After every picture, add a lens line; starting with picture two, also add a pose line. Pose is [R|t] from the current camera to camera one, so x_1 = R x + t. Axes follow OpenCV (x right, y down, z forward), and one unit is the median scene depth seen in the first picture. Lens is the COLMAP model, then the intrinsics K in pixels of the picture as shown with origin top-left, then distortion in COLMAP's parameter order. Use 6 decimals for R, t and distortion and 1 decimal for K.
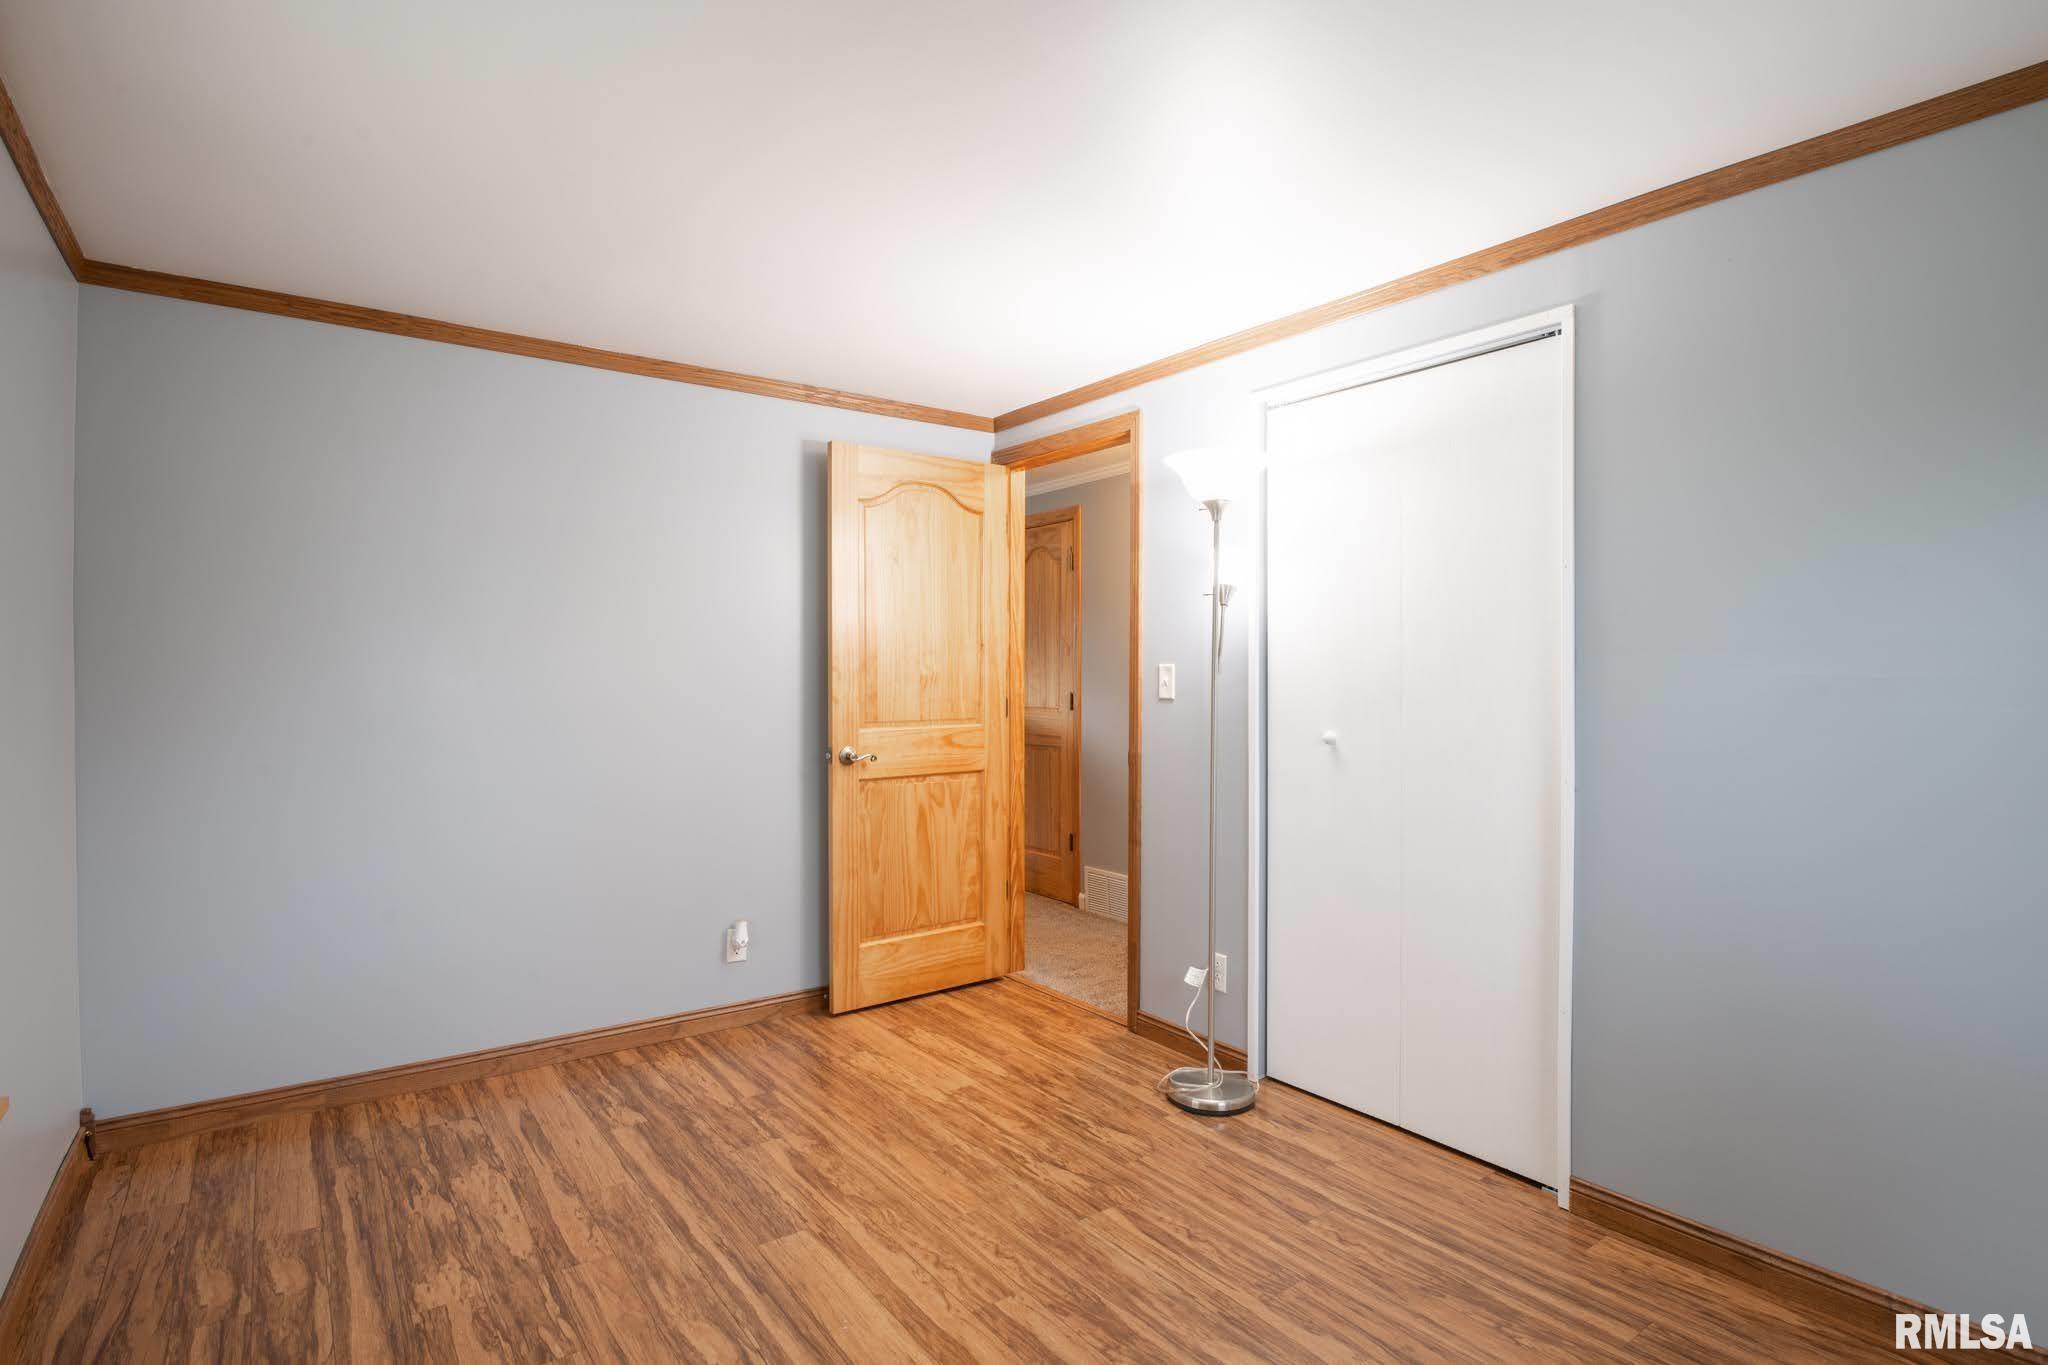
lens RADIAL K [[1043.7, 0, 1017.8], [0, 1043.7, 676.6], [0, 0, 1]] dist [-0.026976, -0.001727]
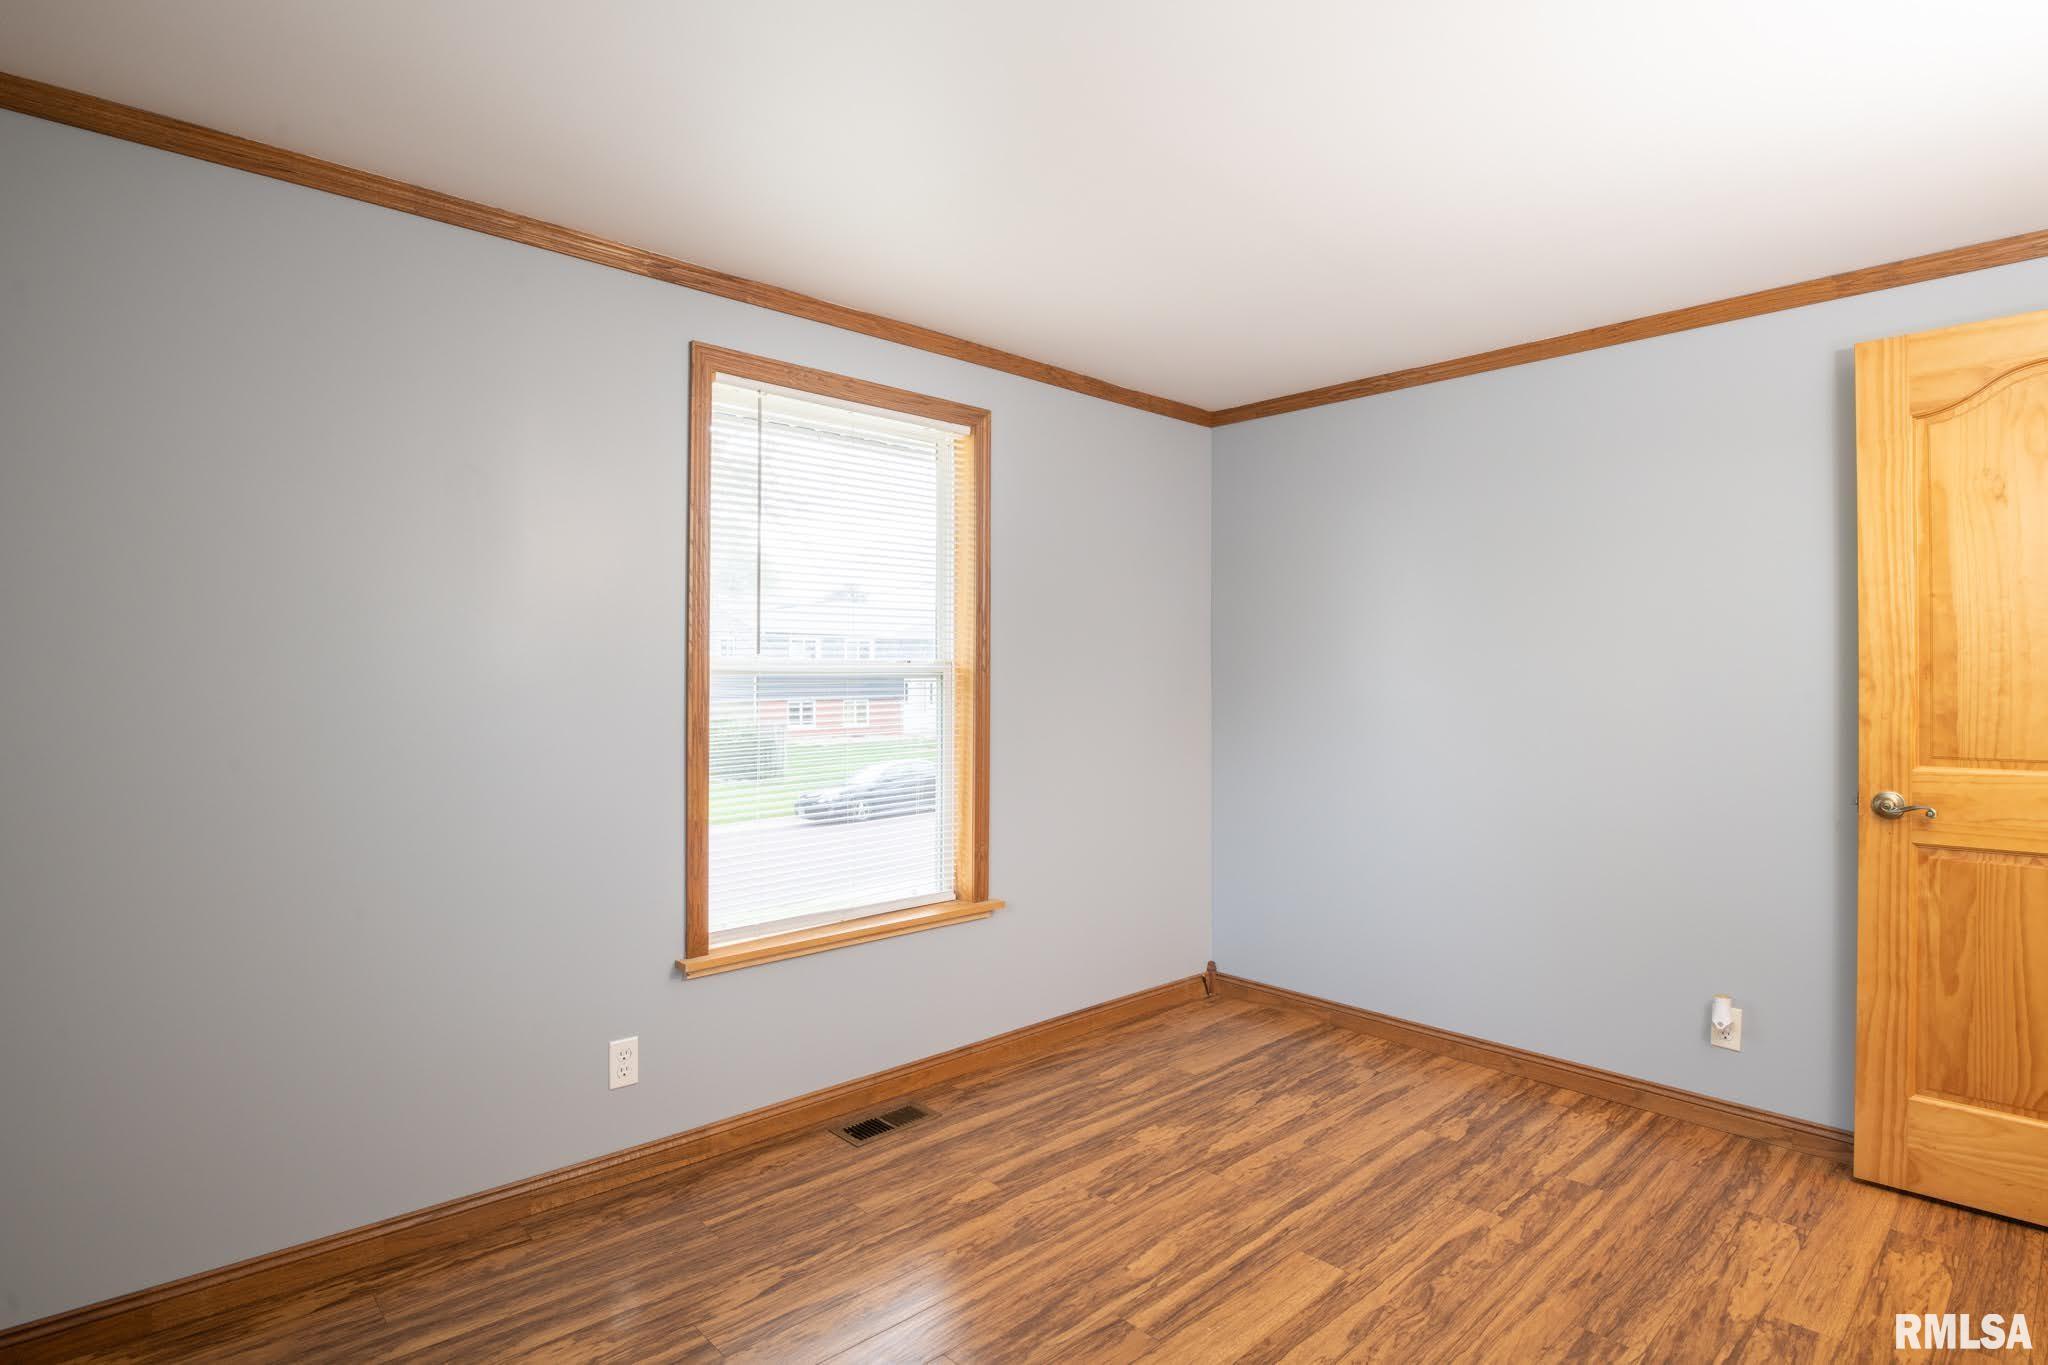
lens RADIAL K [[1043.7, 0, 1017.8], [0, 1043.7, 676.6], [0, 0, 1]] dist [-0.026976, -0.001727]
pose [[0.096520, -0.001857, -0.995329, 0.562193], [-0.006832, 0.999973, -0.002529, -0.000623], [0.995308, 0.007044, 0.096505, 0.490834]]
